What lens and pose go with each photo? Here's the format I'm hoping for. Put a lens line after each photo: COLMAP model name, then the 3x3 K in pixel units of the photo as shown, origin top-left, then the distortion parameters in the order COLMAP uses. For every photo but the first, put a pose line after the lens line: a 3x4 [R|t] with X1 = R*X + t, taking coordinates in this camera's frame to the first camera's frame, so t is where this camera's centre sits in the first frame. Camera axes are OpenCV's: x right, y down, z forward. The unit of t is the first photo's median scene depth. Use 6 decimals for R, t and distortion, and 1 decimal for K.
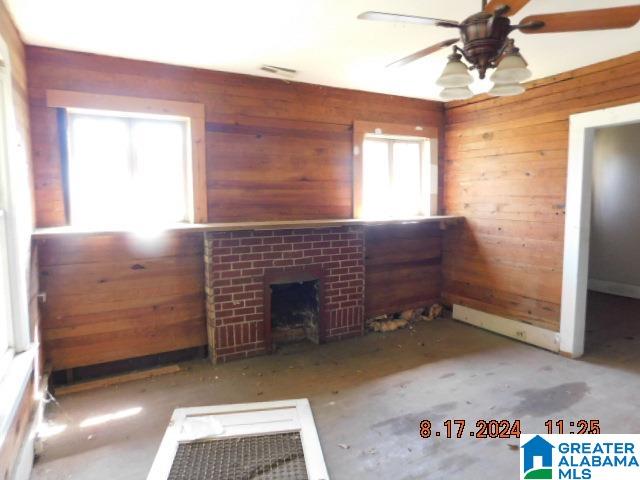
lens RADIAL K [[421.2, 0, 320.0], [0, 421.2, 240.0], [0, 0, 1]] dist [-0.079310, 0.069605]
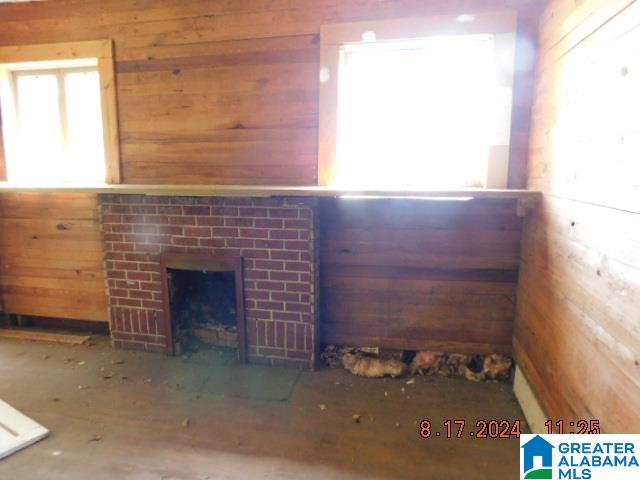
lens RADIAL K [[421.2, 0, 320.0], [0, 421.2, 240.0], [0, 0, 1]] dist [-0.079310, 0.069605]
pose [[0.756730, 0.115440, -0.643454, 0.544321], [-0.072134, 0.993020, 0.093321, -0.032793], [0.649736, -0.024204, 0.759775, 0.570354]]
